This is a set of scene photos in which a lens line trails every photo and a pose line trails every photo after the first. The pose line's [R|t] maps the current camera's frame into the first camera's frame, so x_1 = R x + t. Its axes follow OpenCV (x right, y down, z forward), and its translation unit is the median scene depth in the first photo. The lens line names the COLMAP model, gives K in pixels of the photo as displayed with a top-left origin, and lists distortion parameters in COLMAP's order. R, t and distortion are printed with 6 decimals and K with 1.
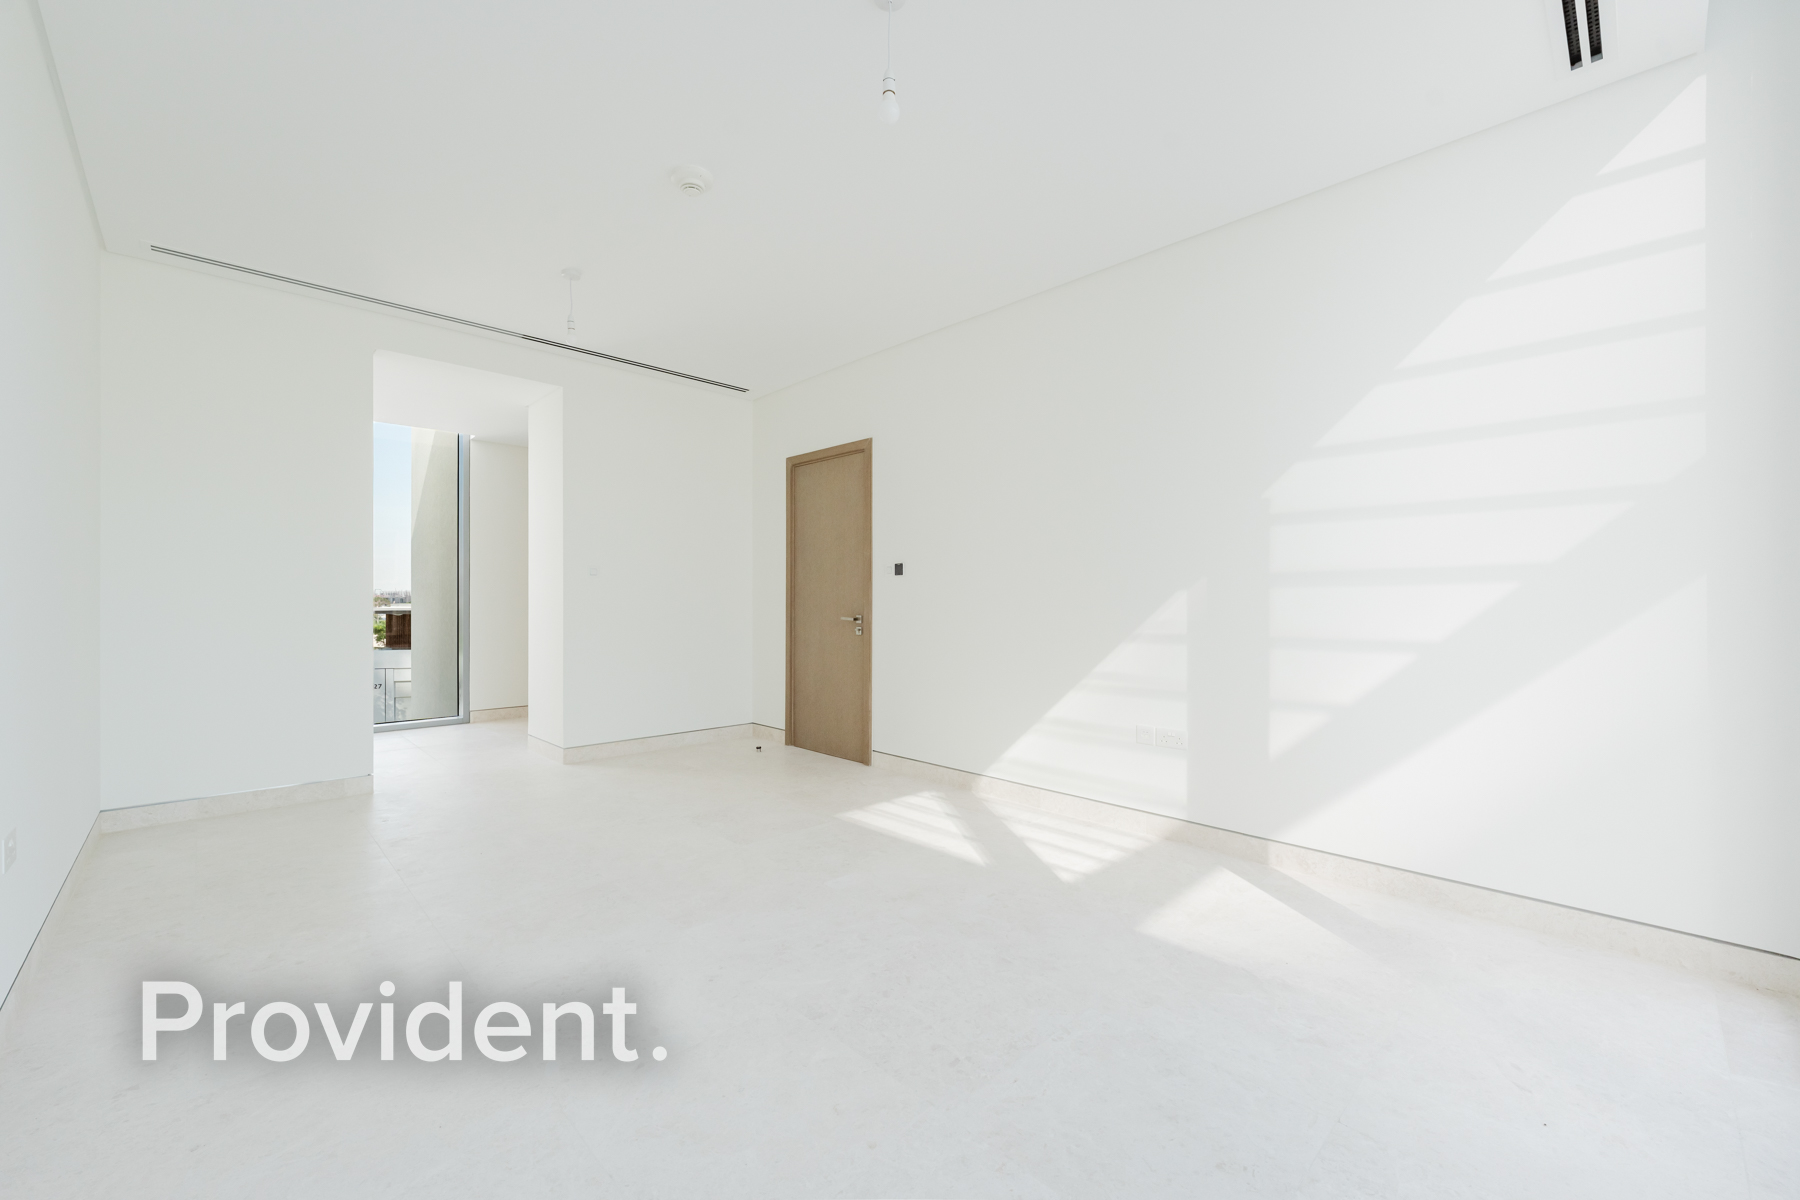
lens RADIAL K [[717.6, 0, 900.0], [0, 717.6, 600.0], [0, 0, 1]] dist [0.001234, 0.000382]
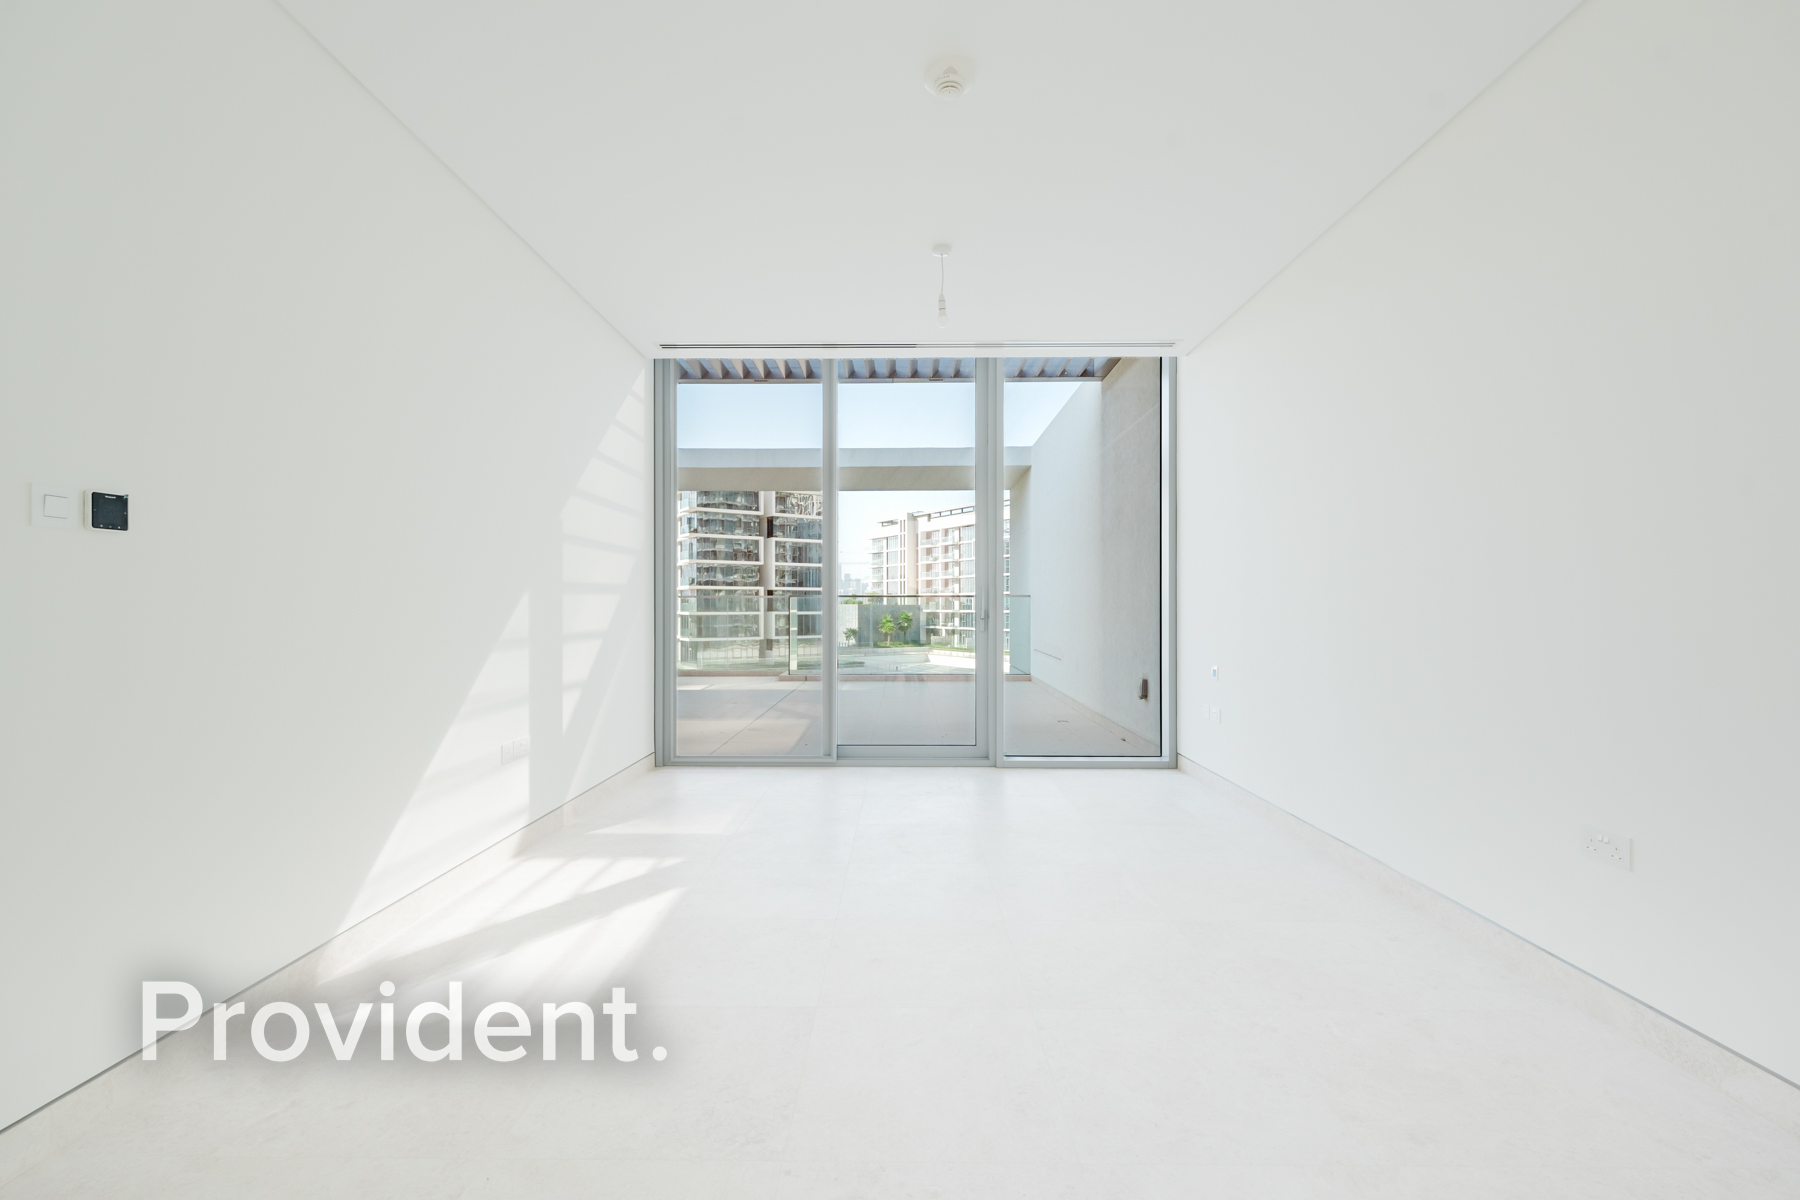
lens RADIAL K [[768.7, 0, 900.0], [0, 768.7, 600.0], [0, 0, 1]] dist [-0.000855, -0.000032]
pose [[-0.712640, 0.001819, 0.701528, -0.750693], [-0.003941, 0.999970, -0.006596, -0.000361], [-0.701519, -0.007465, -0.712612, 1.454001]]
